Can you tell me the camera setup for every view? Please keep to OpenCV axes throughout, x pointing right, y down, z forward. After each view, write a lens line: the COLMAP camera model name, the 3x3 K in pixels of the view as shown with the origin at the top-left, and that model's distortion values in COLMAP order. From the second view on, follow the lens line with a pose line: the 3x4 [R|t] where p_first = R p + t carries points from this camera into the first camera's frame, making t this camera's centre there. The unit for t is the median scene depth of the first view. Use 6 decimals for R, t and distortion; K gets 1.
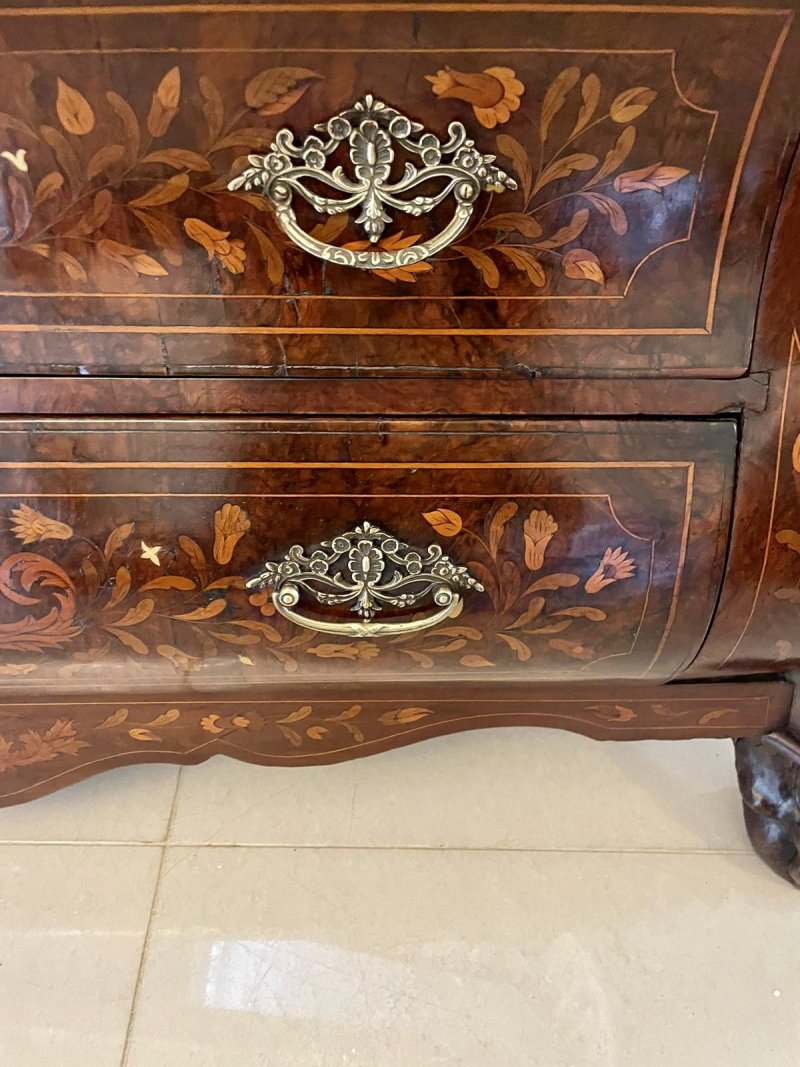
lens RADIAL K [[792.8, 0, 400.0], [0, 792.8, 533.5], [0, 0, 1]] dist [0.094523, -0.123038]
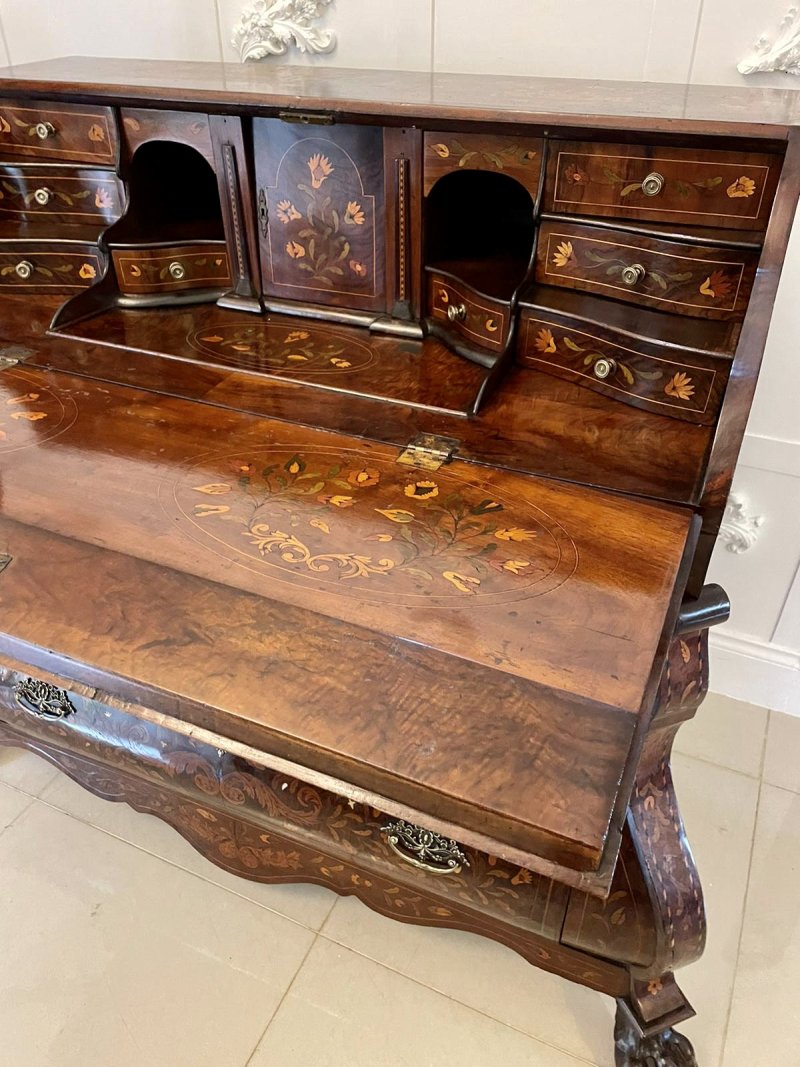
lens RADIAL K [[792.8, 0, 400.0], [0, 792.8, 533.5], [0, 0, 1]] dist [0.094523, -0.123038]
pose [[0.914249, 0.234396, -0.330465, 0.501429], [-0.305245, 0.934835, -0.181406, -0.380894], [0.266409, 0.266723, 0.926221, -1.645330]]
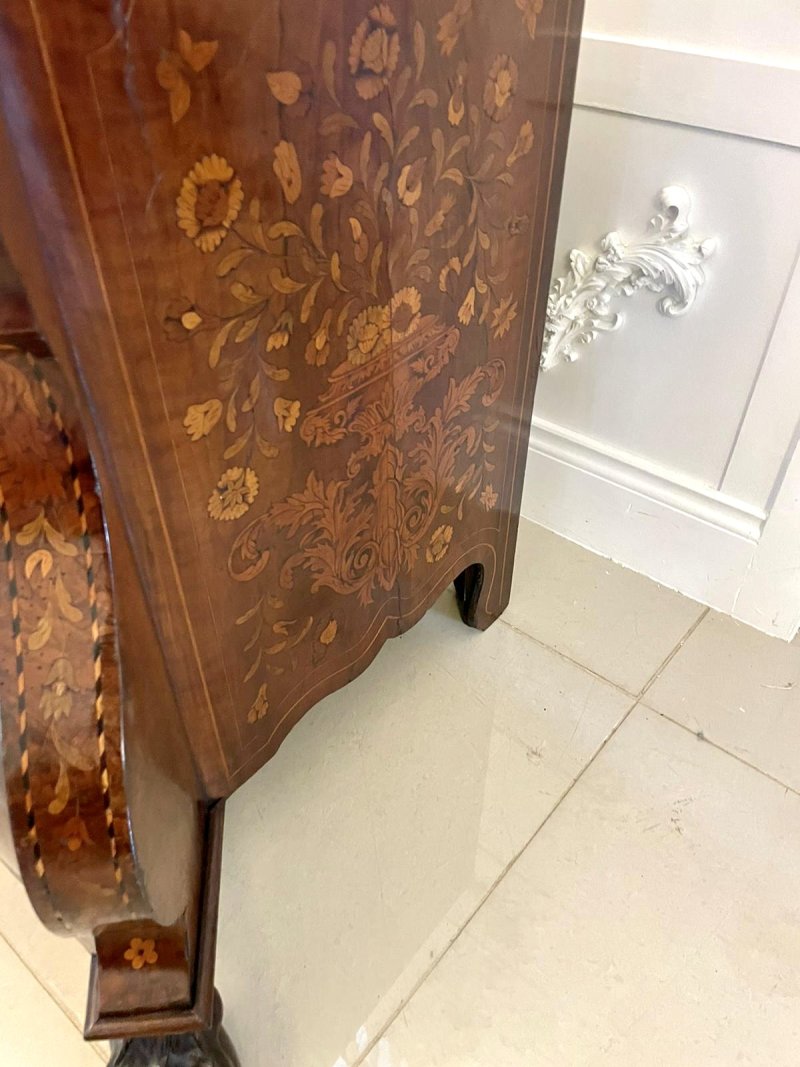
lens RADIAL K [[792.8, 0, 400.0], [0, 792.8, 533.5], [0, 0, 1]] dist [0.094523, -0.123038]
pose [[0.773027, 0.408105, -0.485674, 1.444413], [-0.479033, 0.877436, -0.025158, -0.530744], [0.415881, 0.252102, 0.873778, 0.209854]]
